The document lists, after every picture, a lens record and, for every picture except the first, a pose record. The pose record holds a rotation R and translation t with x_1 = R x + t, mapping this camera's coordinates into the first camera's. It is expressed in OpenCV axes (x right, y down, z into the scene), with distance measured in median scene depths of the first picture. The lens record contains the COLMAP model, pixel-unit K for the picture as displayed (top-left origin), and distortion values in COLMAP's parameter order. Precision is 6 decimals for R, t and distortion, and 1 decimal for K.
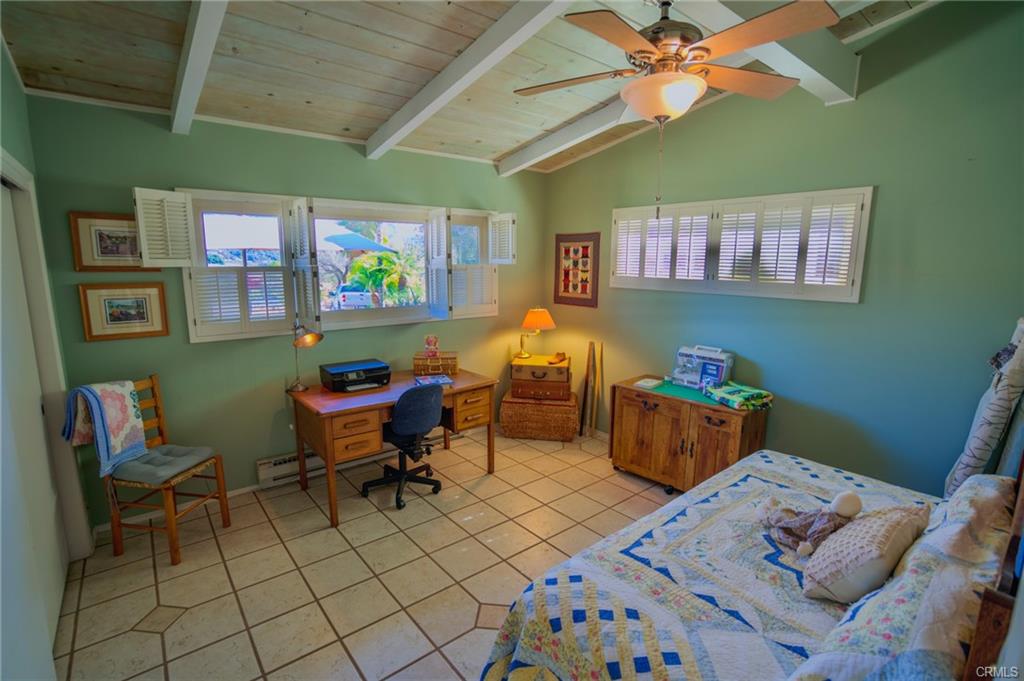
lens RADIAL K [[474.1, 0, 512.3], [0, 474.1, 345.8], [0, 0, 1]] dist [-0.049194, 0.016667]
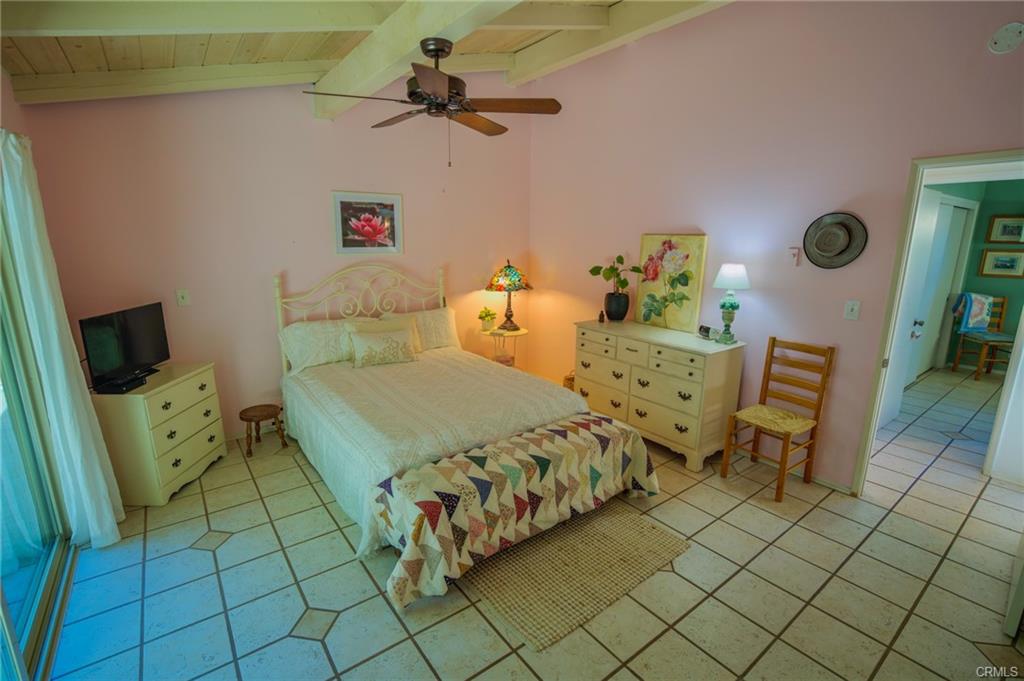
lens RADIAL K [[474.1, 0, 506.6], [0, 474.1, 340.1], [0, 0, 1]] dist [-0.049194, 0.016667]
pose [[-0.032316, 0.216647, -0.975715, 1.286581], [-0.169907, 0.960825, 0.218968, 0.182669], [0.984930, 0.172857, 0.005759, -1.120342]]
